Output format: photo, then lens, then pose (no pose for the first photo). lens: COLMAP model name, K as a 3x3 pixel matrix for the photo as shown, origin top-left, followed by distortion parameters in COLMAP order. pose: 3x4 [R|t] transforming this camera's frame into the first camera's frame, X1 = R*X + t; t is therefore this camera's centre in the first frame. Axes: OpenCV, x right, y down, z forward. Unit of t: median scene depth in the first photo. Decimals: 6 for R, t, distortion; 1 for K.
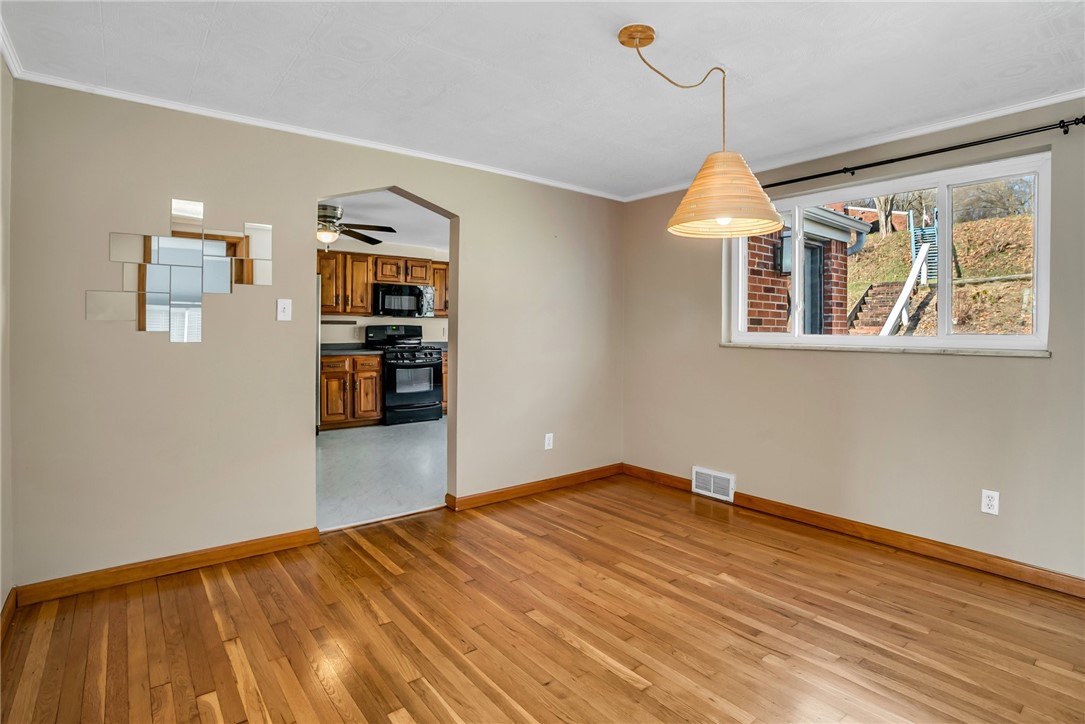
lens RADIAL K [[554.4, 0, 555.3], [0, 554.4, 355.1], [0, 0, 1]] dist [-0.073230, 0.026668]
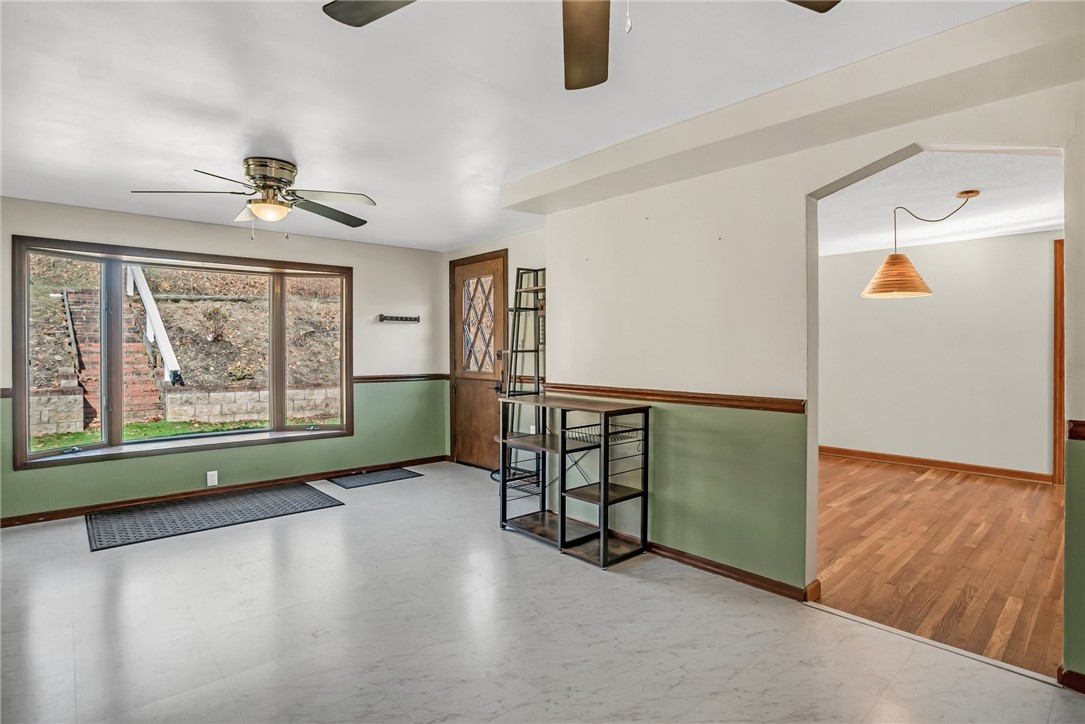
lens RADIAL K [[554.4, 0, 555.3], [0, 554.4, 355.1], [0, 0, 1]] dist [-0.073230, 0.026668]
pose [[-0.067353, -0.015099, 0.997615, -0.919326], [0.049754, 0.998591, 0.018473, -0.065657], [-0.996488, 0.050880, -0.066506, 1.476561]]
